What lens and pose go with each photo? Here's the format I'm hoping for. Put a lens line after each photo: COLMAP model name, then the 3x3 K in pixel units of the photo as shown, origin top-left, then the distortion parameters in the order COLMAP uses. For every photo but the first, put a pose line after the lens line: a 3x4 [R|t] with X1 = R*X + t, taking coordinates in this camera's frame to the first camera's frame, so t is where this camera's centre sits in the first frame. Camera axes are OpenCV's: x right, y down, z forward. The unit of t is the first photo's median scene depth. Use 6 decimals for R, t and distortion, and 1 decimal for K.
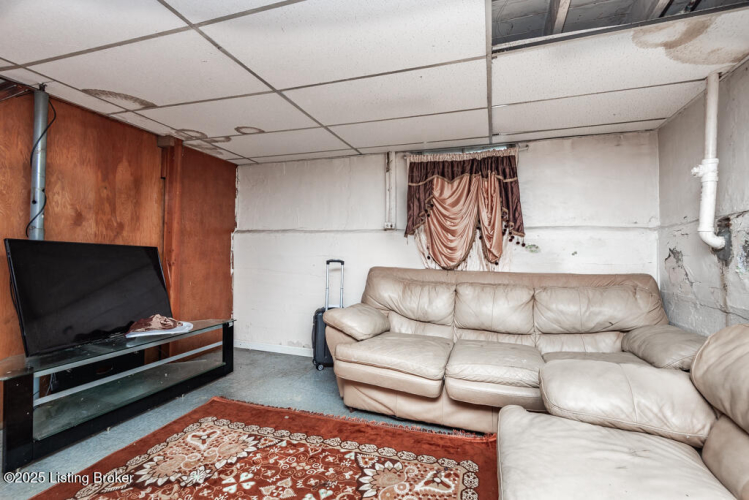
lens RADIAL K [[340.9, 0, 374.6], [0, 340.9, 239.5], [0, 0, 1]] dist [0.002593, 0.000208]
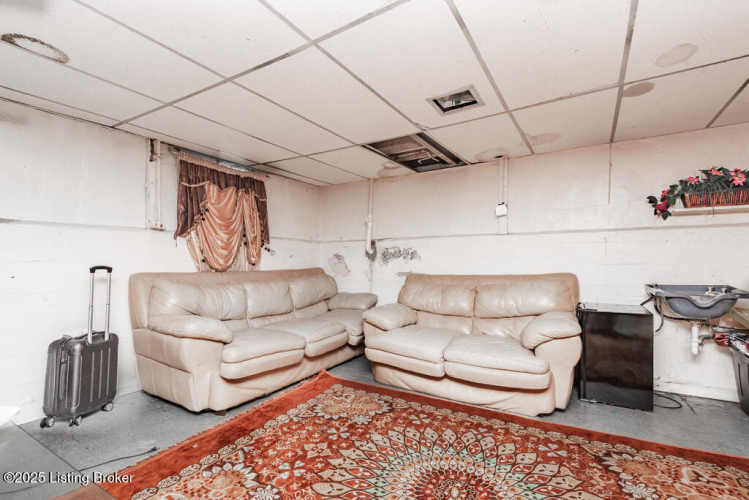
lens RADIAL K [[344.1, 0, 374.5], [0, 344.1, 250.0], [0, 0, 1]] dist [-0.000569, -0.000126]
pose [[0.221604, 0.014461, 0.975030, -0.999826], [-0.040220, 0.999175, -0.005678, 0.008110], [-0.974307, -0.037958, 0.222003, 0.373278]]
